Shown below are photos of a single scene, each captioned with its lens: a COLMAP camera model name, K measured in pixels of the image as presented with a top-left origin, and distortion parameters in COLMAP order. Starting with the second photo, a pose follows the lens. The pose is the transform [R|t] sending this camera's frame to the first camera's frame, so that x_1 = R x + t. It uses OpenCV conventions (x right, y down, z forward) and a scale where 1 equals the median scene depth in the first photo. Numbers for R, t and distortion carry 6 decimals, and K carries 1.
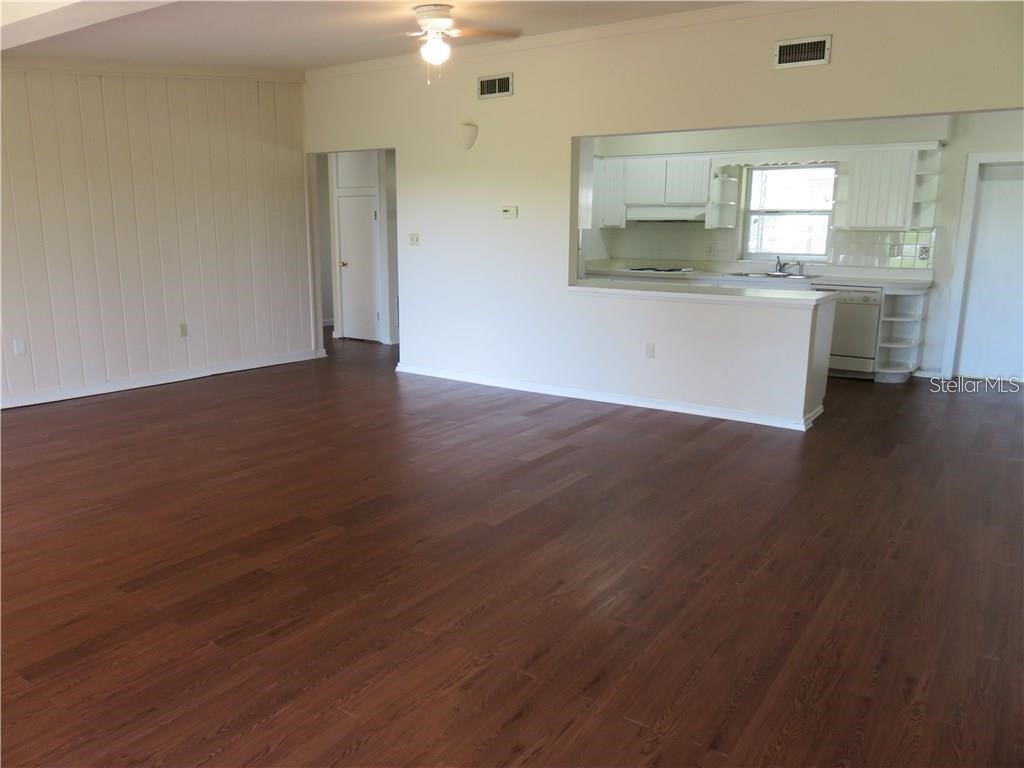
lens RADIAL K [[754.8, 0, 511.0], [0, 754.8, 389.4], [0, 0, 1]] dist [-0.008835, -0.003718]
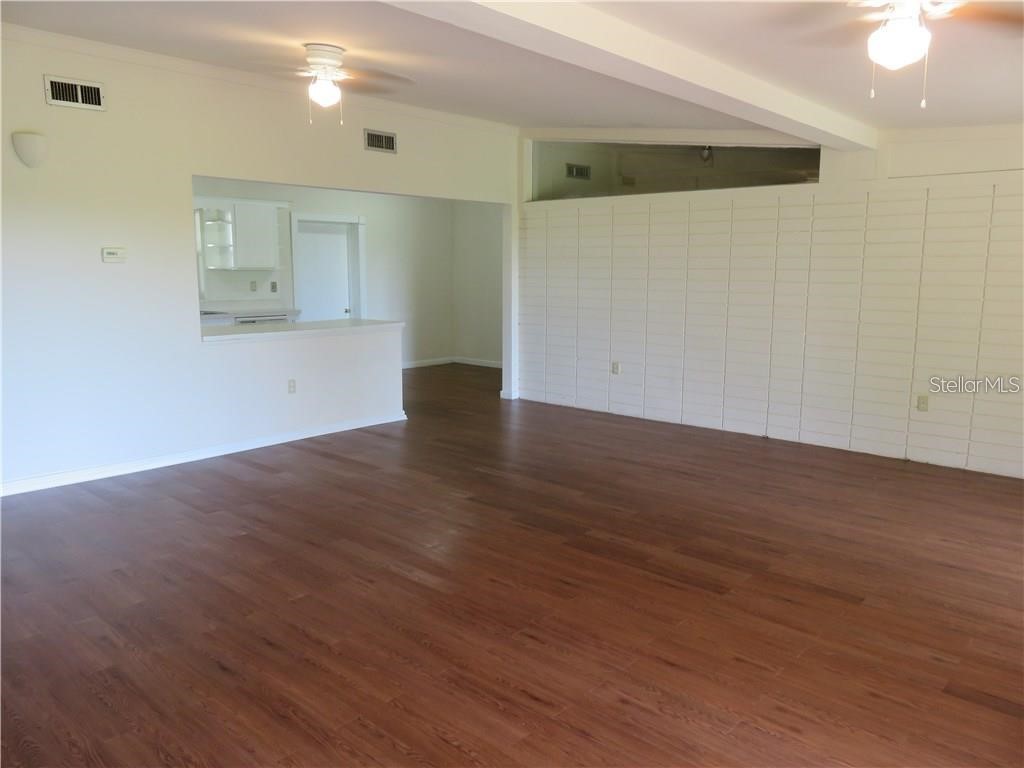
lens RADIAL K [[754.8, 0, 513.6], [0, 754.8, 379.3], [0, 0, 1]] dist [-0.008835, -0.003718]
pose [[0.135886, -0.155436, 0.978455, -1.058534], [0.214344, 0.968837, 0.124140, -0.166088], [-0.967260, 0.192857, 0.164968, 0.693152]]
